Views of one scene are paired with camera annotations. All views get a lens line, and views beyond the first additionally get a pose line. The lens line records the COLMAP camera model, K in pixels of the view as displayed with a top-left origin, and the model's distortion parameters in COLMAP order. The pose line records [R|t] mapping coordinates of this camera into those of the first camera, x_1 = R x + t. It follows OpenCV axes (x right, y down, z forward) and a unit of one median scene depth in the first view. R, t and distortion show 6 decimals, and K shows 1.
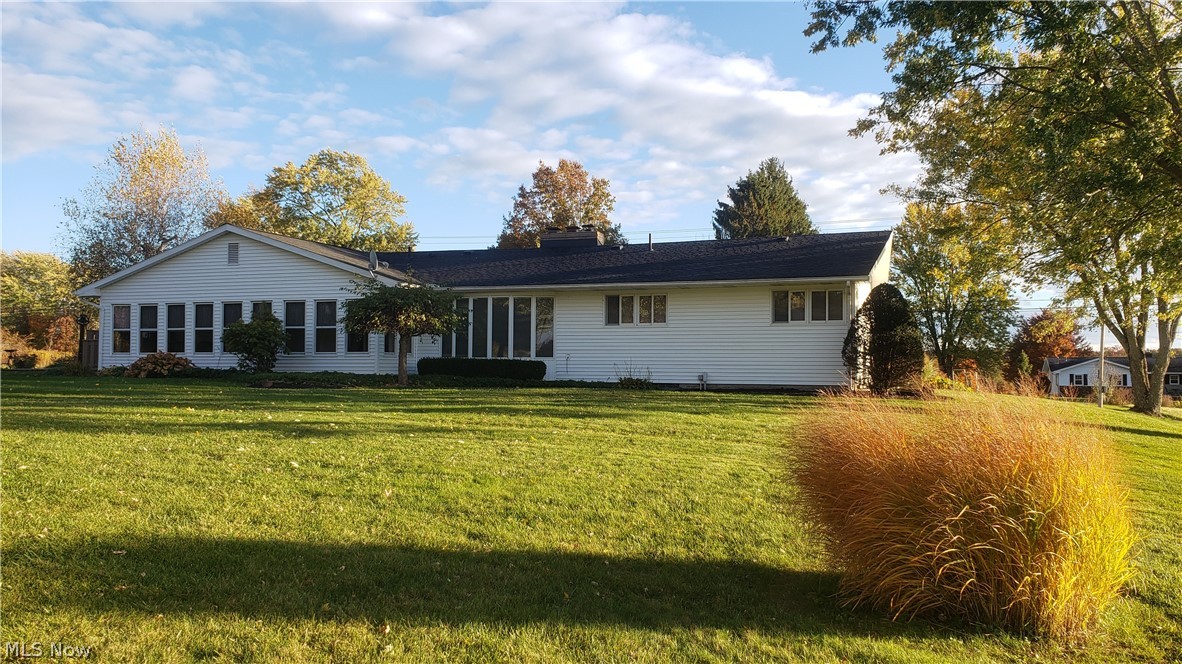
lens RADIAL K [[900.6, 0, 596.0], [0, 900.6, 342.8], [0, 0, 1]] dist [0.030887, -0.008187]
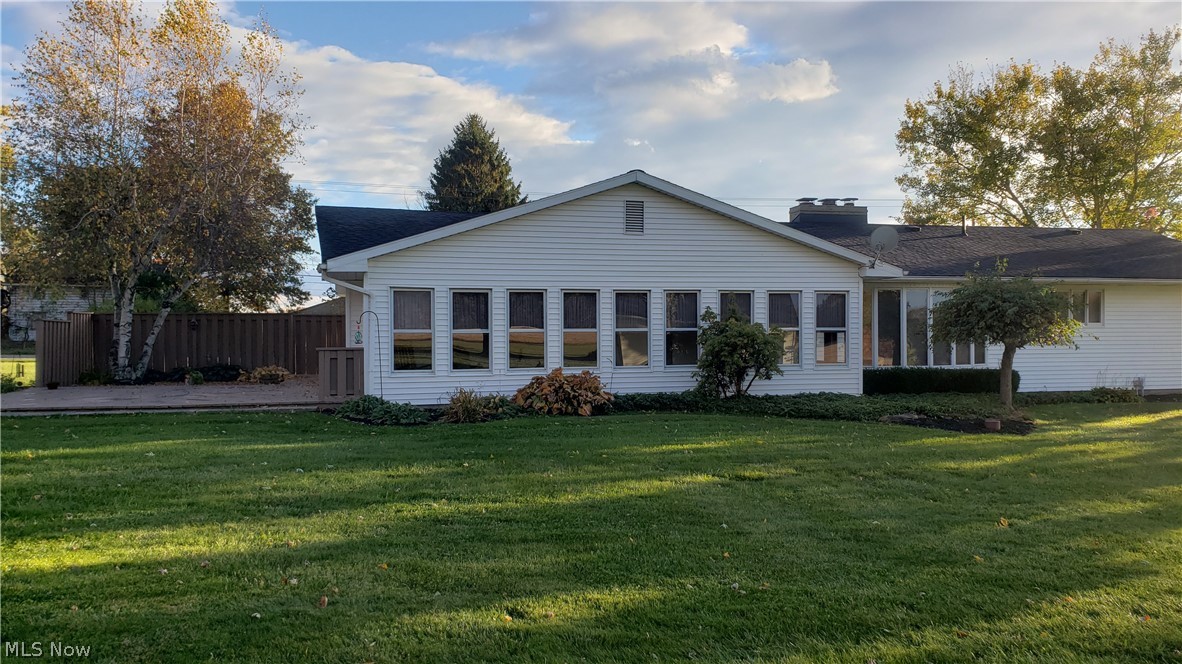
lens RADIAL K [[905.4, 0, 594.4], [0, 905.4, 349.2], [0, 0, 1]] dist [0.057076, -0.084079]
pose [[0.840385, -0.020742, 0.541593, -0.784184], [-0.007683, 0.998711, 0.050171, -0.035156], [-0.541935, -0.046325, 0.839142, 0.464522]]
